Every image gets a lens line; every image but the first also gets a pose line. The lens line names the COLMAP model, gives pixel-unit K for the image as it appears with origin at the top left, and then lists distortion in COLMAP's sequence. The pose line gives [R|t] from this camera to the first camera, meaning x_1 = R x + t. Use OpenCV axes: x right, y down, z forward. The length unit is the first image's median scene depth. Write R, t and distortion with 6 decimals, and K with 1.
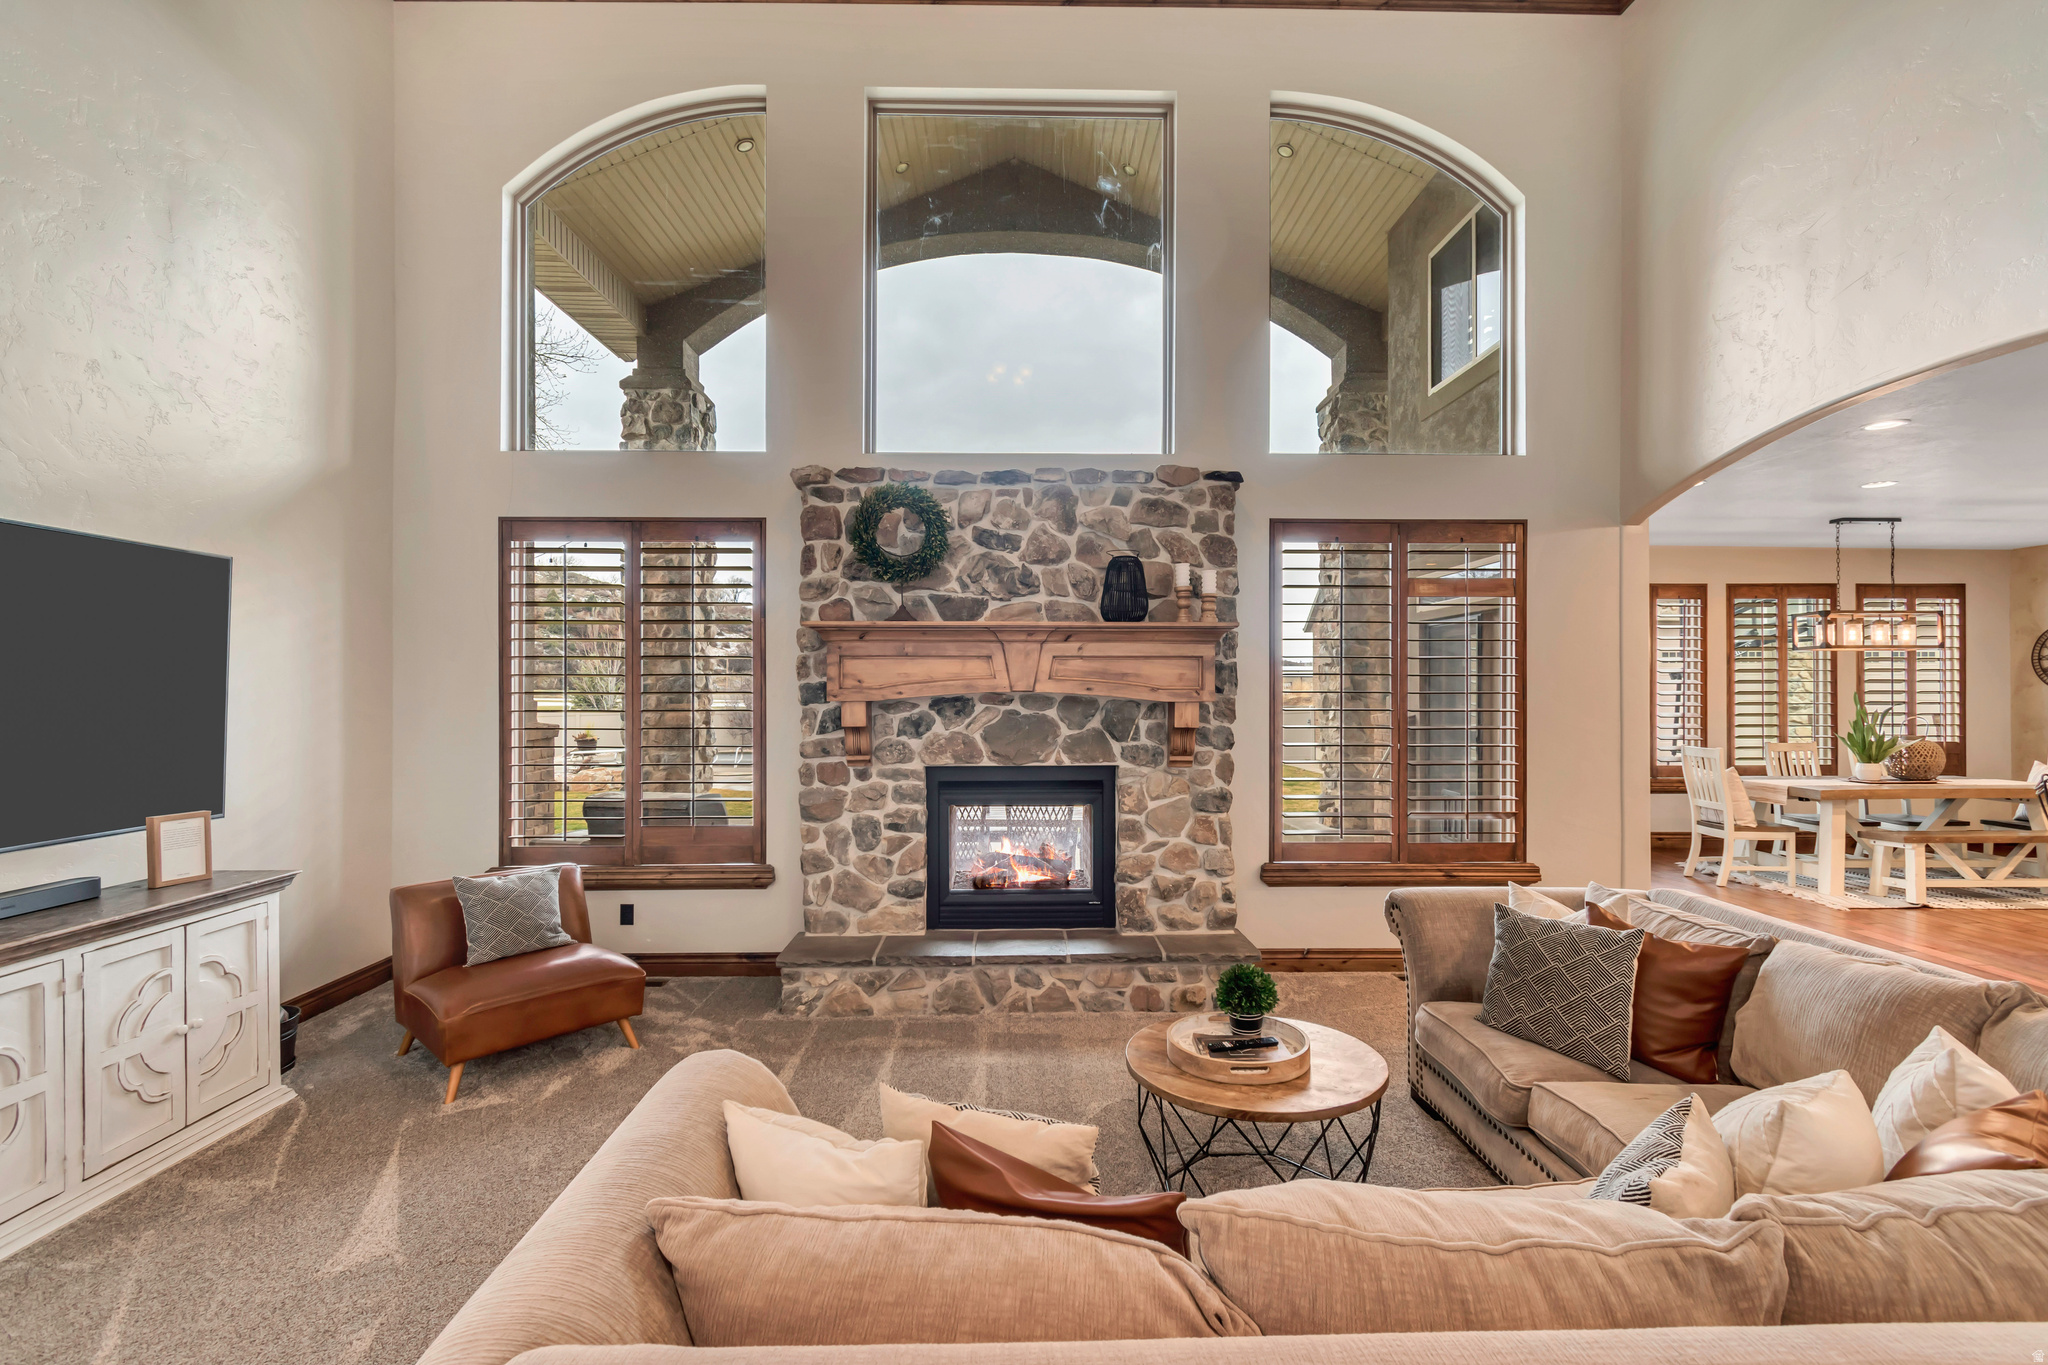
lens RADIAL K [[915.7, 0, 1026.4], [0, 915.7, 688.6], [0, 0, 1]] dist [0.001031, -0.000299]
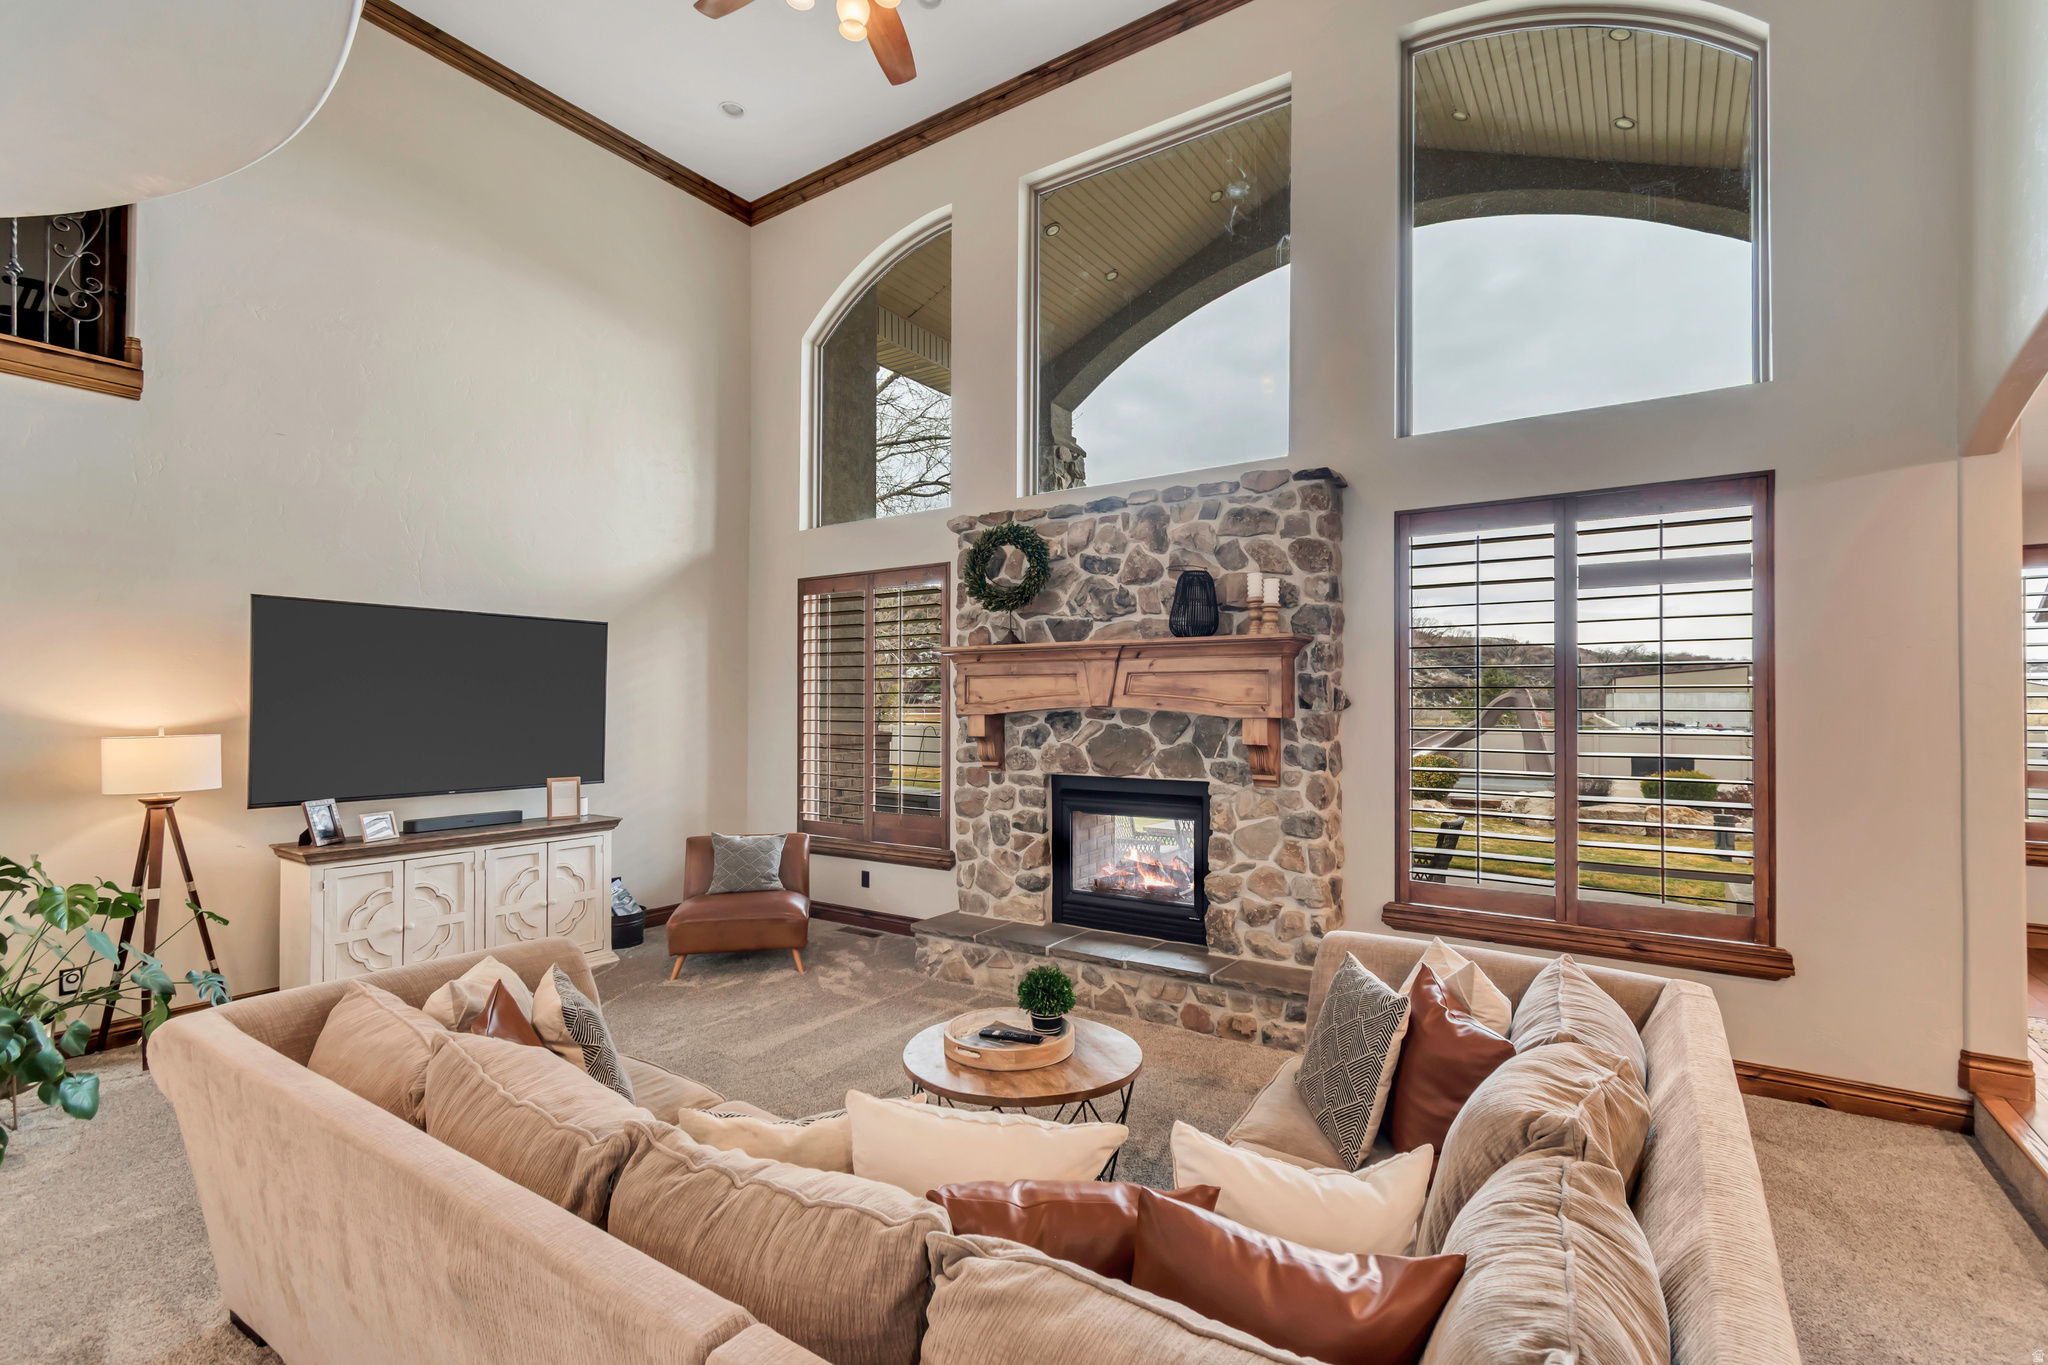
lens RADIAL K [[915.7, 0, 1019.5], [0, 915.7, 693.9], [0, 0, 1]] dist [0.001031, -0.000299]
pose [[0.816164, -0.005220, -0.577797, 0.507942], [-0.001051, 0.999944, -0.010517, -0.000283], [0.577819, 0.009191, 0.816113, 0.075877]]
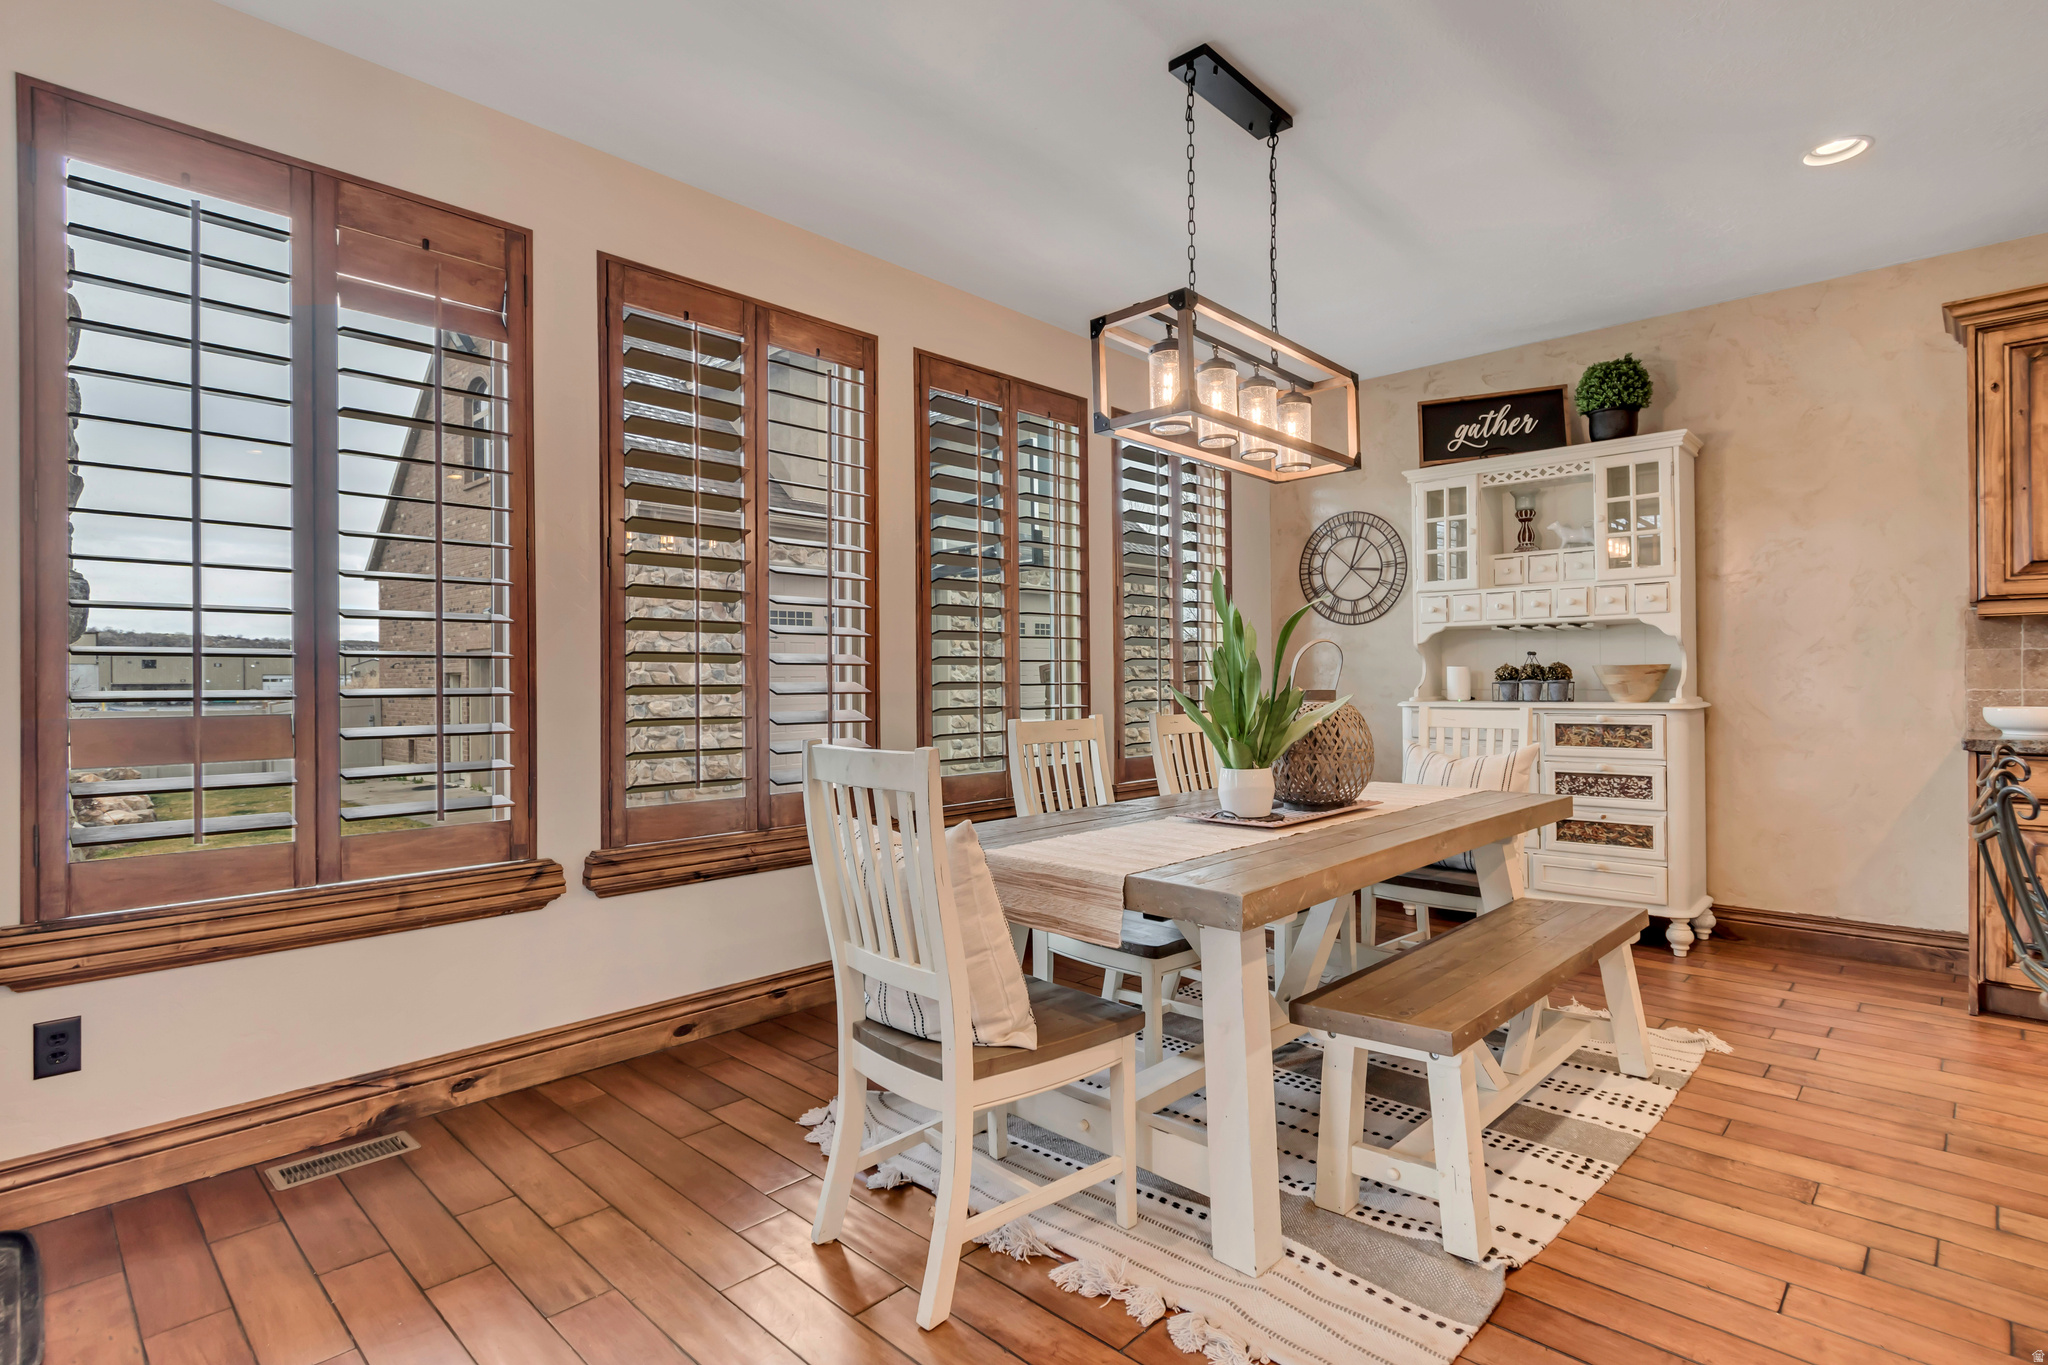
lens RADIAL K [[999.9, 0, 1024.7], [0, 999.9, 685.7], [0, 0, 1]] dist [0.005493, -0.002958]
pose [[0.704616, -0.008187, 0.709541, 0.803364], [0.006014, 0.999966, 0.005566, 0.065007], [-0.709563, 0.000345, 0.704642, 1.088450]]
